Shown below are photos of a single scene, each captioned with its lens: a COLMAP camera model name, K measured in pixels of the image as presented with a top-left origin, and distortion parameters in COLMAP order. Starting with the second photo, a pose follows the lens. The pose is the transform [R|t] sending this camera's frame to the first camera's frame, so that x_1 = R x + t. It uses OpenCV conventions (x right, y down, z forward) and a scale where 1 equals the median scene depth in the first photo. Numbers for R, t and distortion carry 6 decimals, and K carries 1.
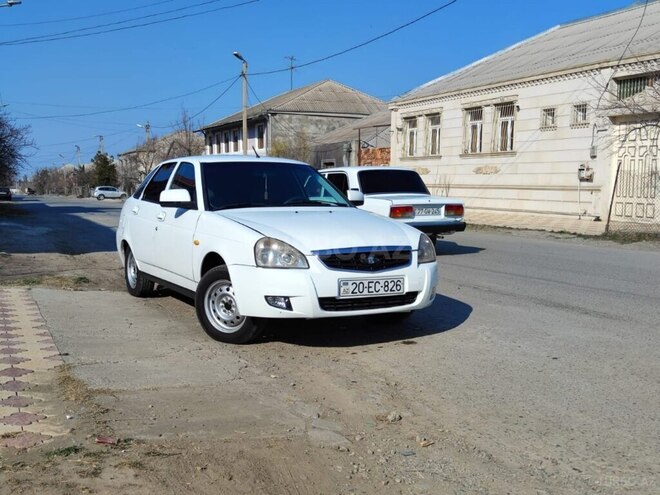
lens RADIAL K [[700.6, 0, 328.4], [0, 700.6, 256.8], [0, 0, 1]] dist [0.054803, -0.143432]
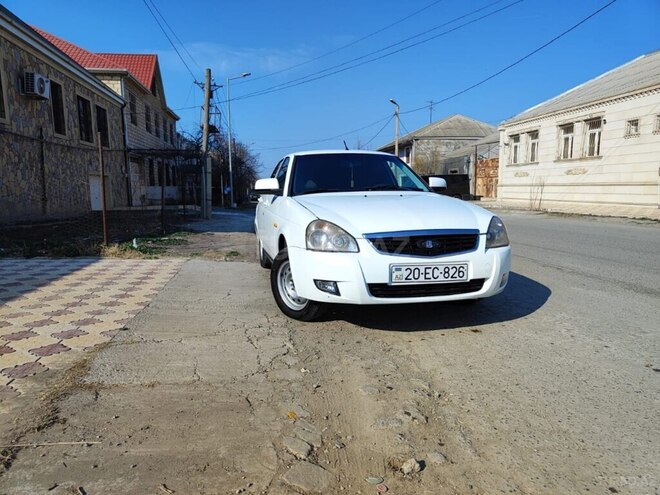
lens RADIAL K [[444.8, 0, 329.1], [0, 444.8, 251.3], [0, 0, 1]] dist [0.009390, -0.004124]
pose [[0.960481, 0.020211, -0.277611, 0.023365], [-0.010428, 0.999273, 0.036673, -0.001485], [0.278150, -0.032329, 0.959993, 0.095137]]
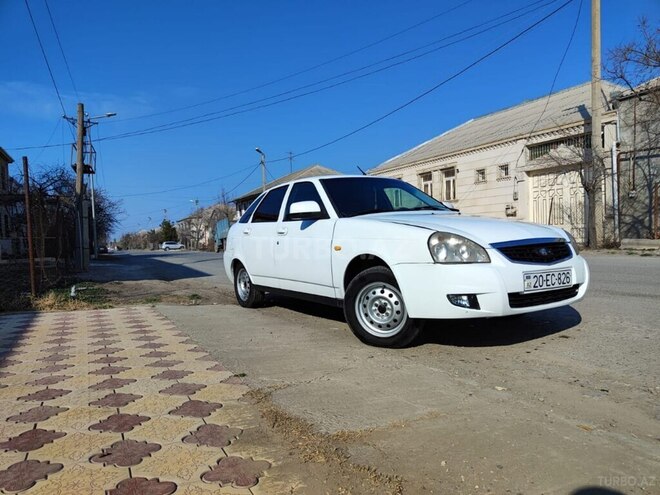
lens RADIAL K [[444.8, 0, 329.1], [0, 444.8, 251.3], [0, 0, 1]] dist [0.009390, -0.004124]
pose [[0.997917, -0.048656, 0.042357, -0.061419], [0.051327, 0.996601, -0.064442, 0.006717], [-0.039077, 0.066481, 0.997022, 0.098429]]
